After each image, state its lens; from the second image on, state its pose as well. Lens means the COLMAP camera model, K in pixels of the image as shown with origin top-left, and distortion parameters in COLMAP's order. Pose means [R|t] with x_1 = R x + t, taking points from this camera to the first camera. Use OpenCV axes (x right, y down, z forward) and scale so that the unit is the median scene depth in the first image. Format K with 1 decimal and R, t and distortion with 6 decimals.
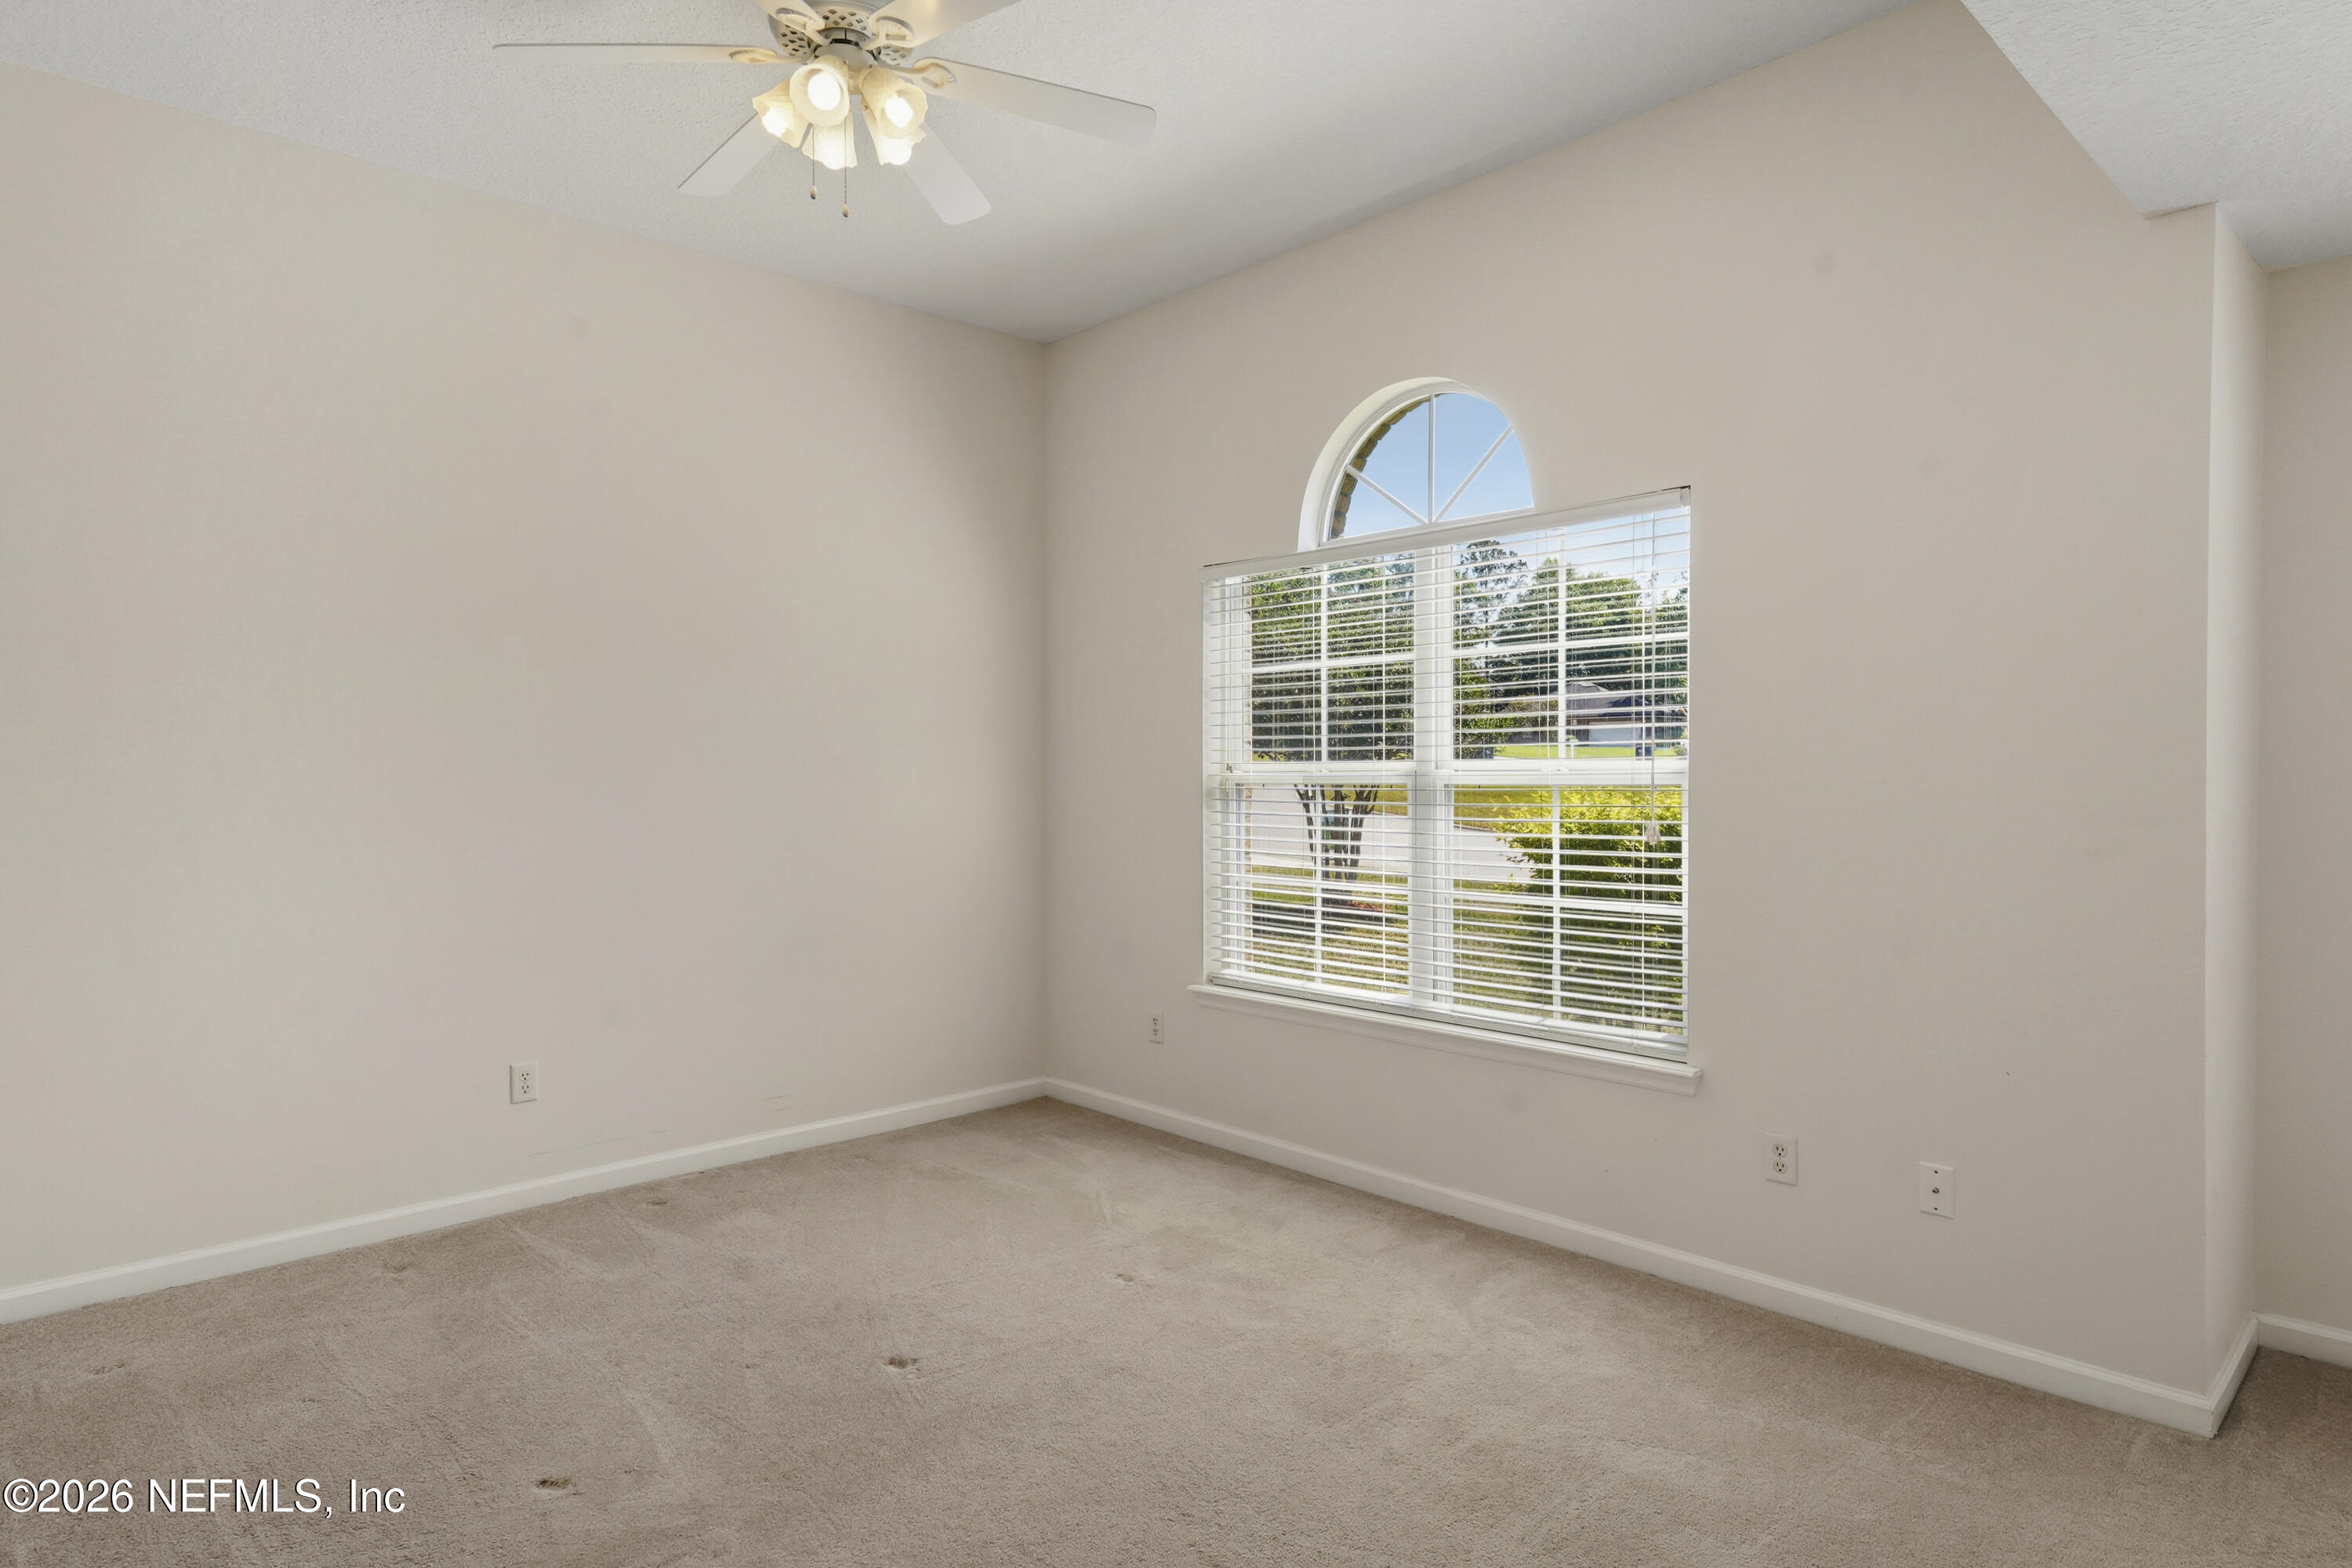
lens RADIAL K [[1328.7, 0, 1174.2], [0, 1328.7, 801.4], [0, 0, 1]] dist [0.003986, -0.001692]
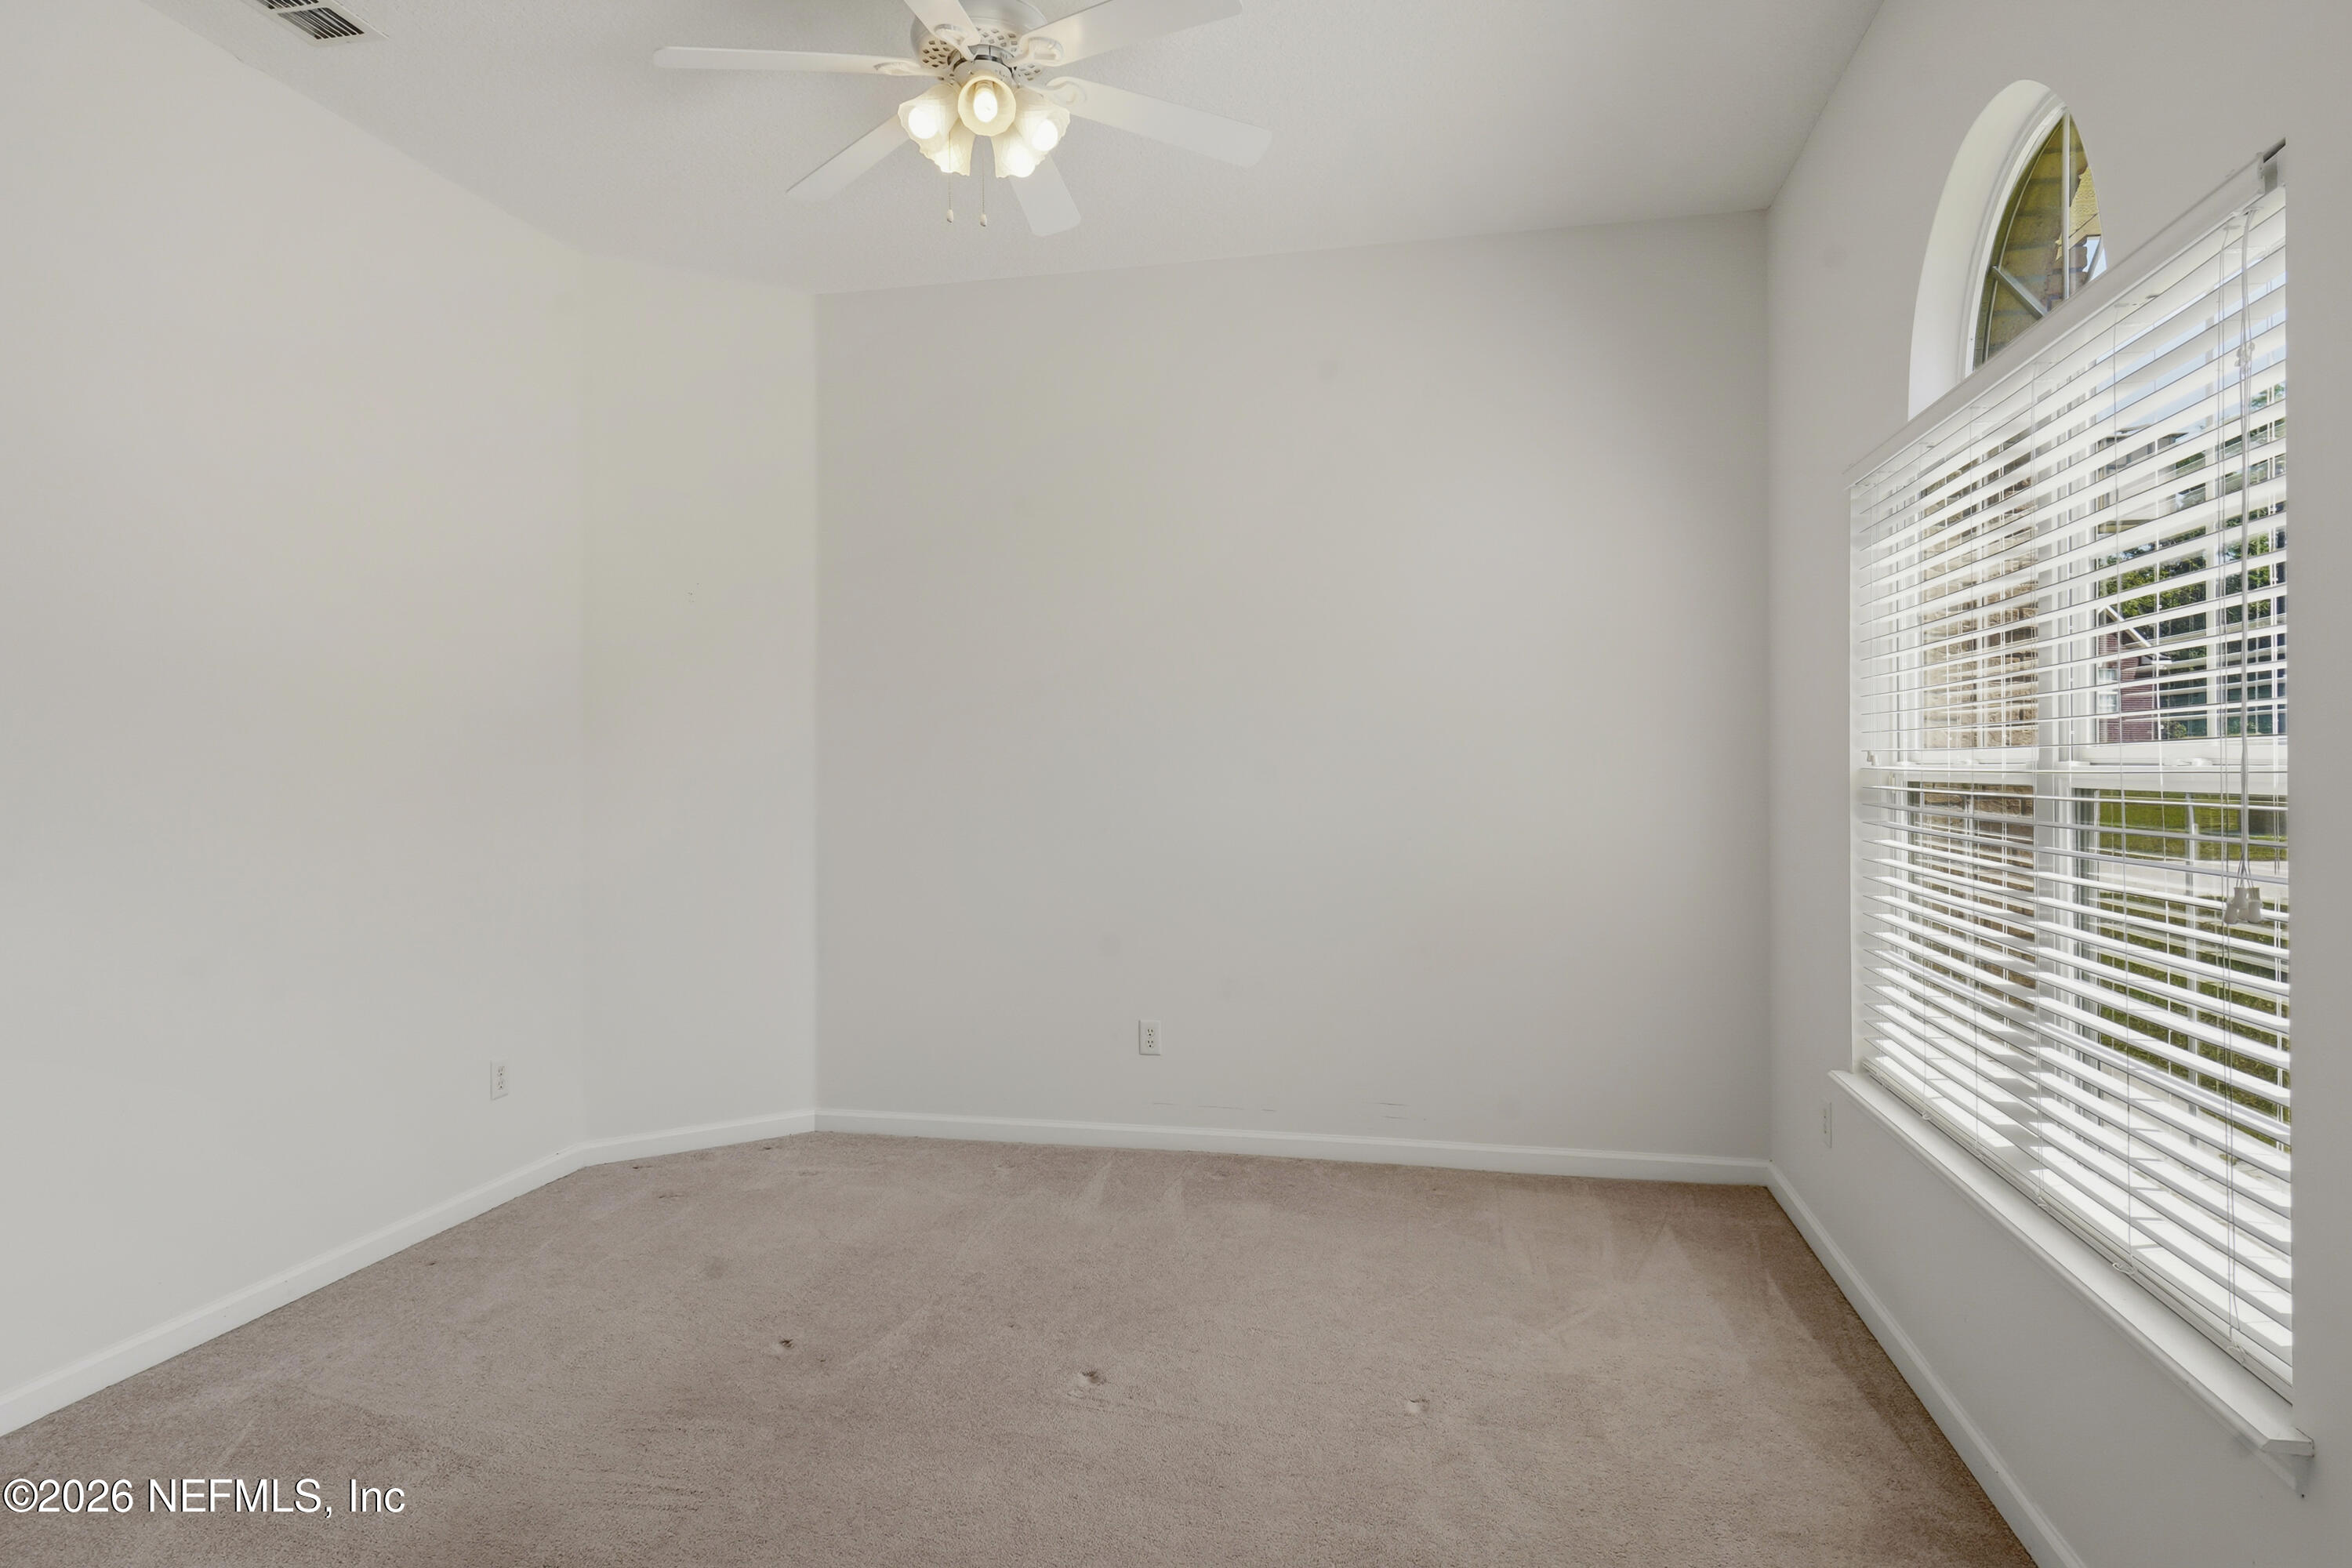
lens RADIAL K [[1328.7, 0, 1169.0], [0, 1328.7, 776.8], [0, 0, 1]] dist [0.003986, -0.001692]
pose [[0.565810, 0.007594, -0.824501, 0.468591], [-0.020716, 0.999773, -0.005008, -0.006688], [0.824276, 0.019914, 0.565838, 0.376025]]
